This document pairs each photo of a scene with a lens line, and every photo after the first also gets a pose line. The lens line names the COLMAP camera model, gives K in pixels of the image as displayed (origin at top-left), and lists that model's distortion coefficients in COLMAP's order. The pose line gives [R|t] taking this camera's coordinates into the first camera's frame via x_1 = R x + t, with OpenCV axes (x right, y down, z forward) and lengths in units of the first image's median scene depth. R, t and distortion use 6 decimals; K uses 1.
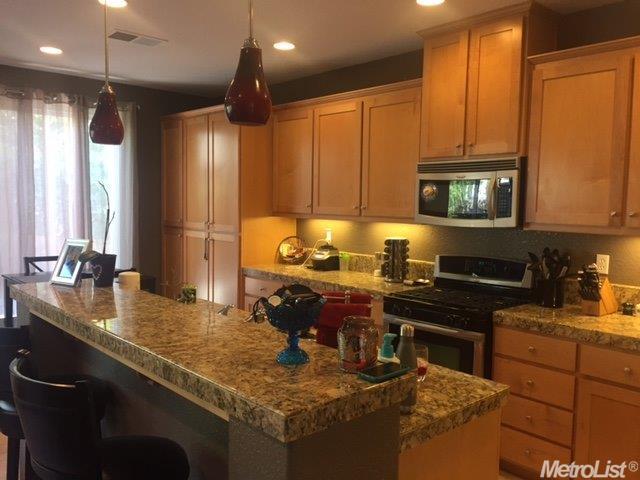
lens RADIAL K [[560.3, 0, 322.6], [0, 560.3, 225.0], [0, 0, 1]] dist [0.096399, -0.108092]
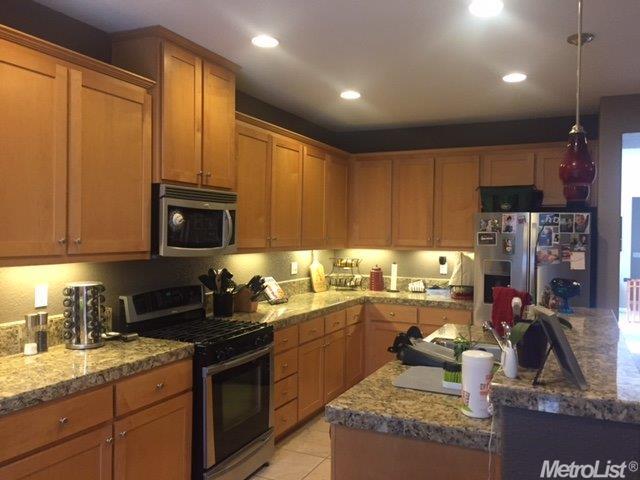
lens RADIAL K [[560.3, 0, 322.6], [0, 560.3, 225.0], [0, 0, 1]] dist [0.096399, -0.108092]
pose [[-0.397661, -0.001752, 0.917531, -0.679661], [0.032341, 0.999350, 0.015926, -0.055258], [-0.916962, 0.036007, -0.397346, 1.097580]]
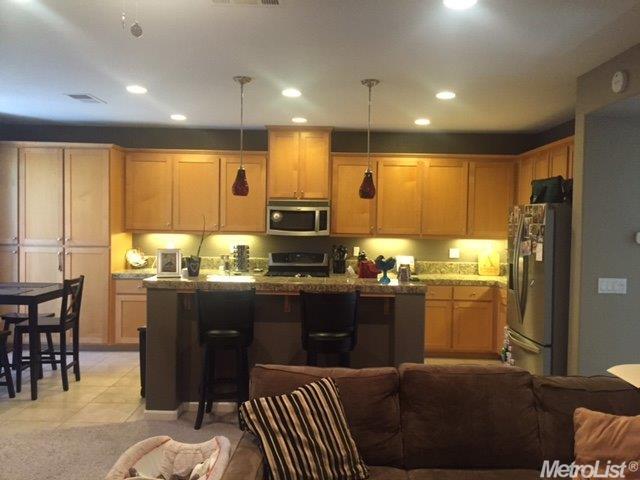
lens RADIAL K [[560.3, 0, 322.6], [0, 560.3, 225.0], [0, 0, 1]] dist [0.096399, -0.108092]
pose [[0.671078, -0.005153, 0.741369, -0.979061], [0.026405, 0.999508, -0.016955, 0.000770], [-0.740917, 0.030954, 0.670883, -0.274149]]
